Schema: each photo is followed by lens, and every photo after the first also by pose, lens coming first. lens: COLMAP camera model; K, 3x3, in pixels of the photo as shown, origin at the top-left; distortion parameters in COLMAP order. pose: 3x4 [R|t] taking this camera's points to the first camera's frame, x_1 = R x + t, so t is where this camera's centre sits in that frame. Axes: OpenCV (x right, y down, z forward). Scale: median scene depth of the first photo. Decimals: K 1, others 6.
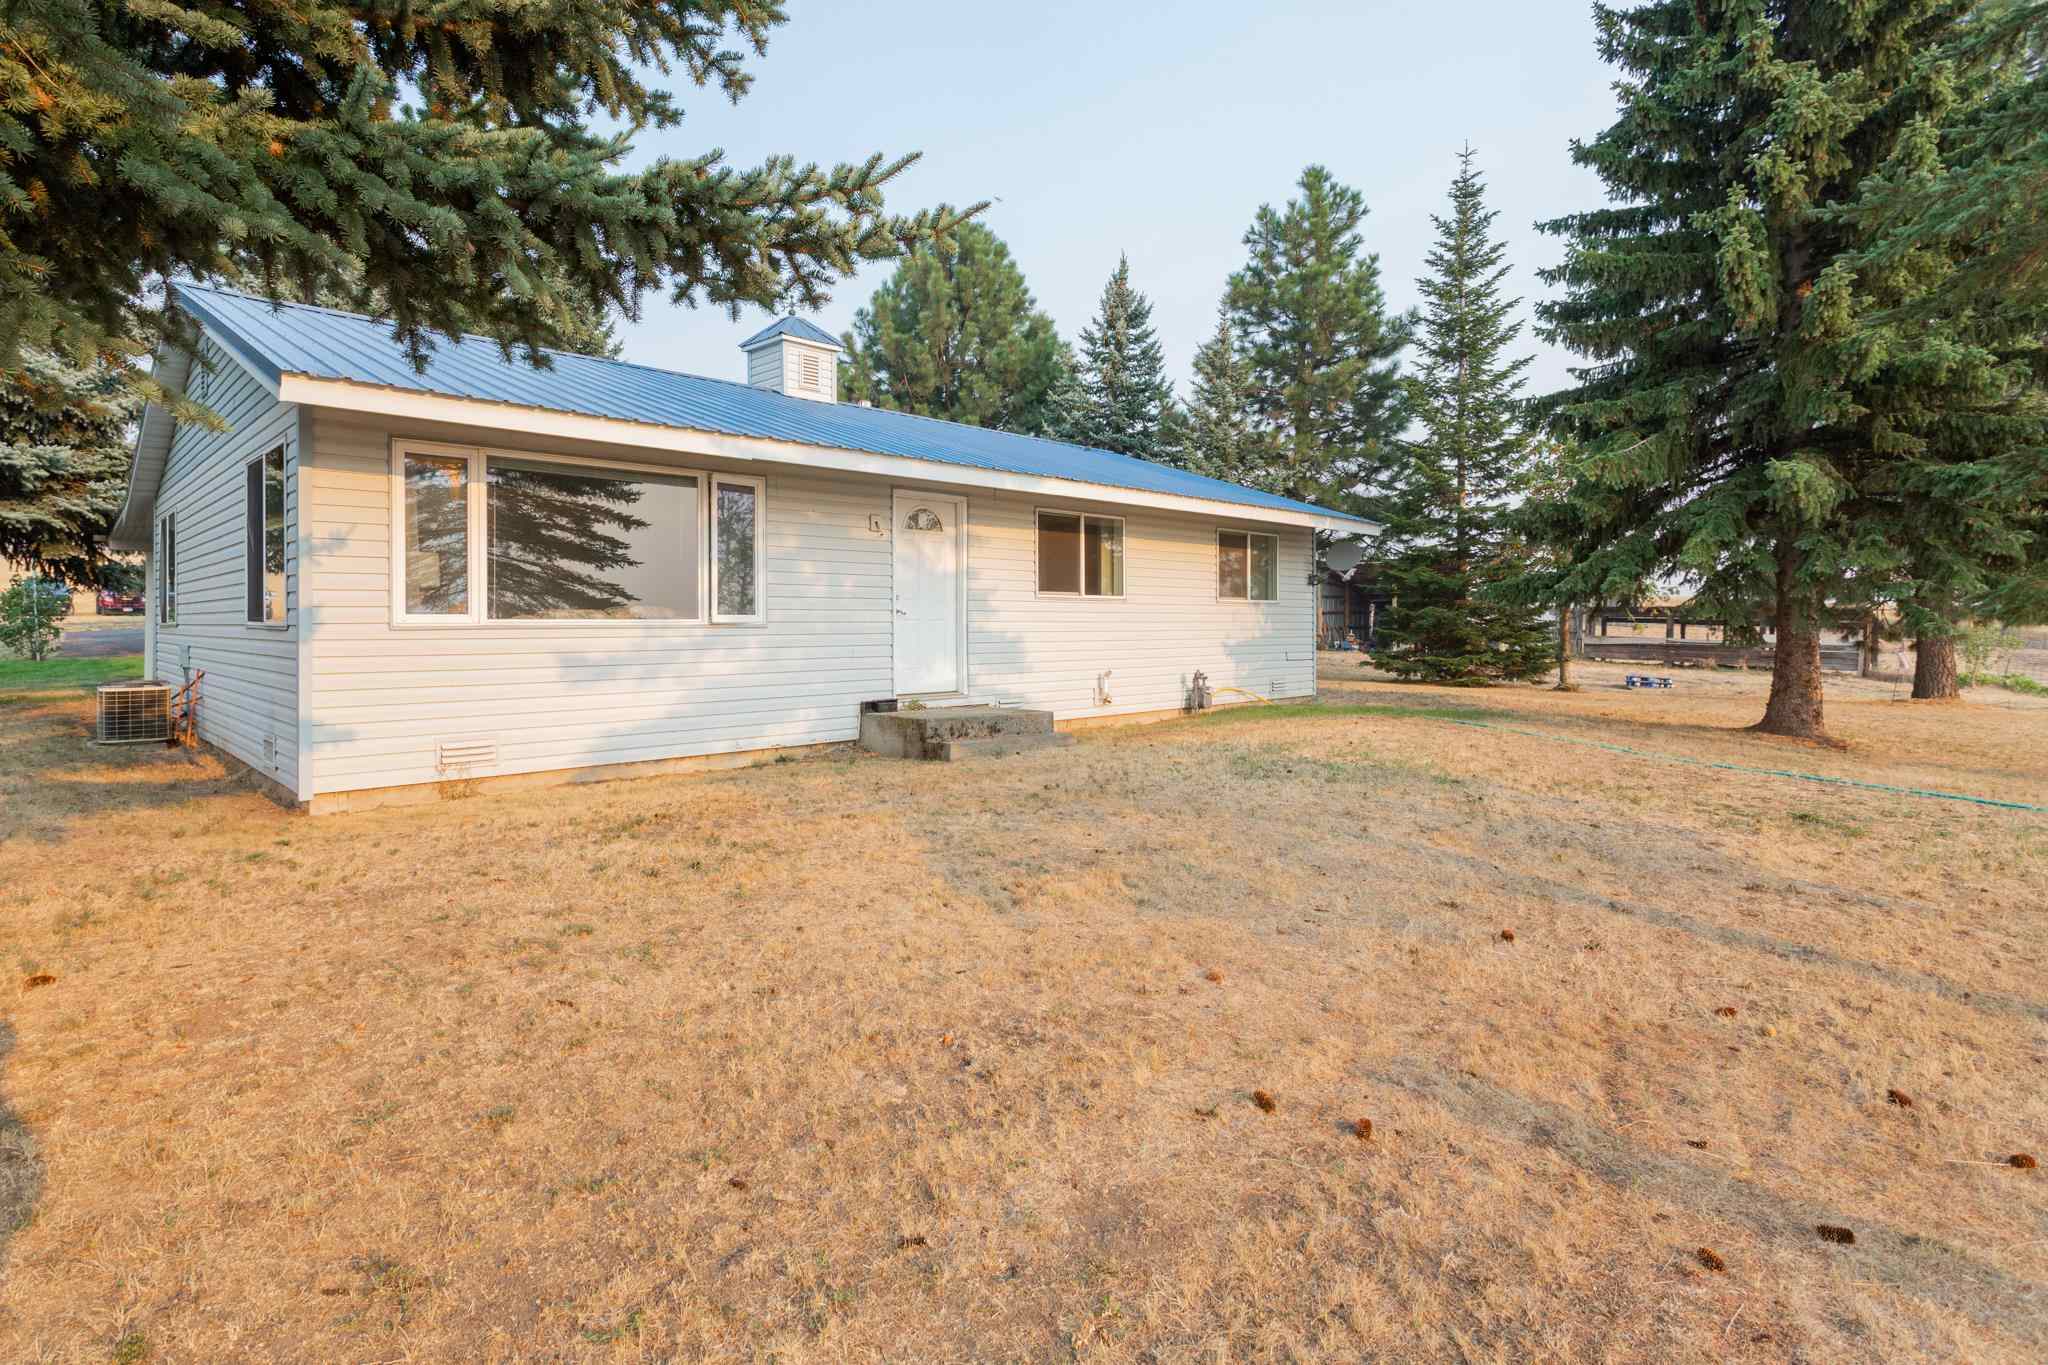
lens RADIAL K [[1039.7, 0, 1022.2], [0, 1039.7, 676.1], [0, 0, 1]] dist [0.005932, 0.000300]
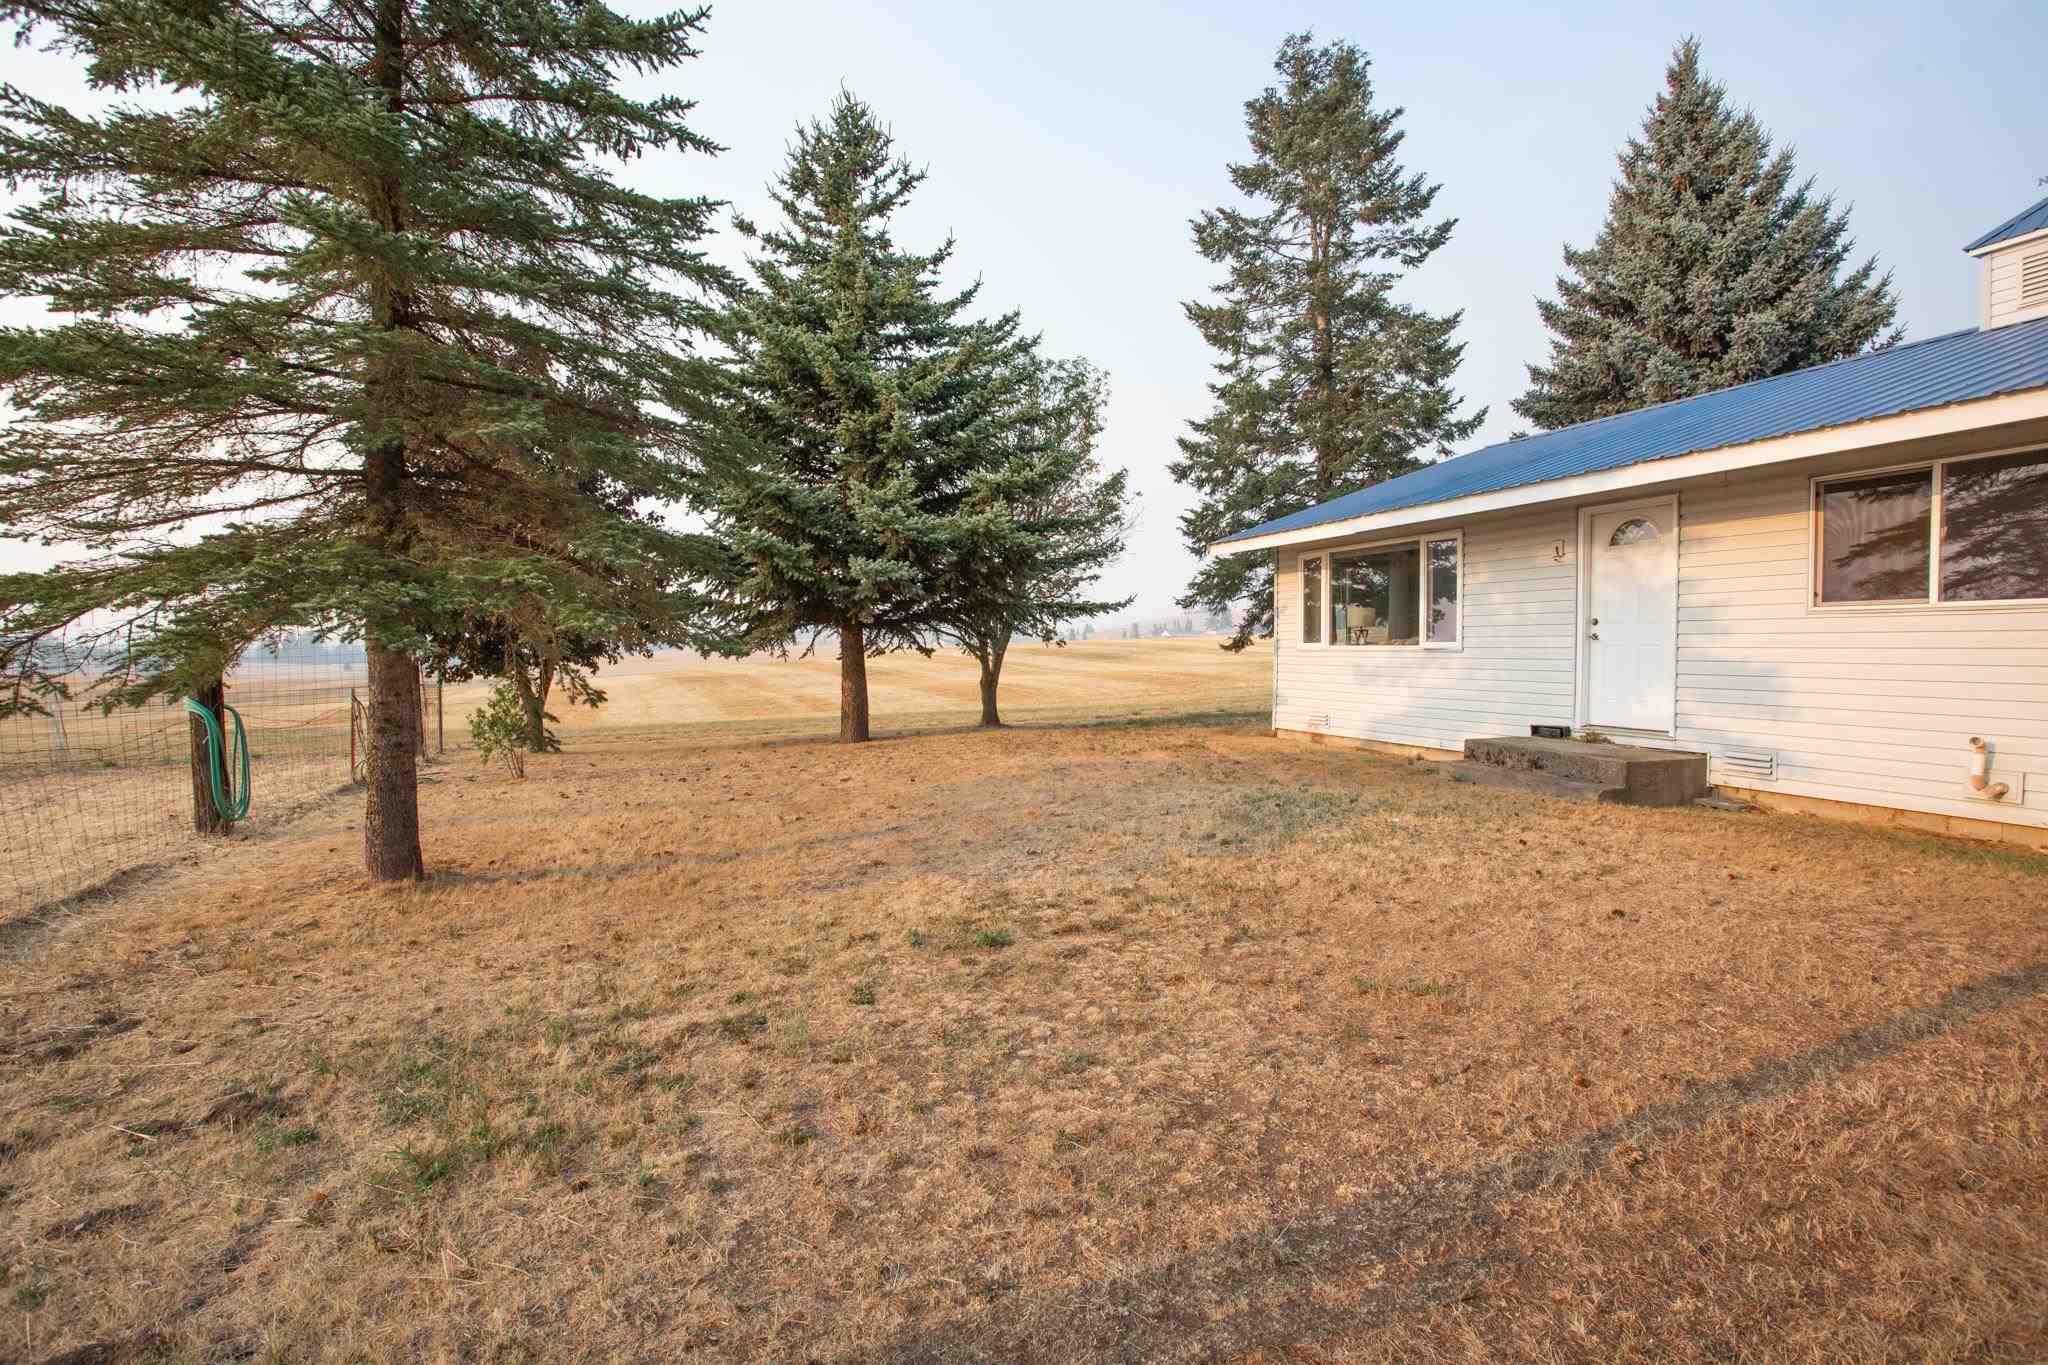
lens RADIAL K [[1039.7, 0, 1023.9], [0, 1039.7, 676.0], [0, 0, 1]] dist [0.005932, 0.000300]
pose [[-0.444064, 0.028973, -0.895526, 0.974885], [-0.042989, 0.997637, 0.053593, -0.055424], [0.894963, 0.062297, -0.441770, 0.983416]]
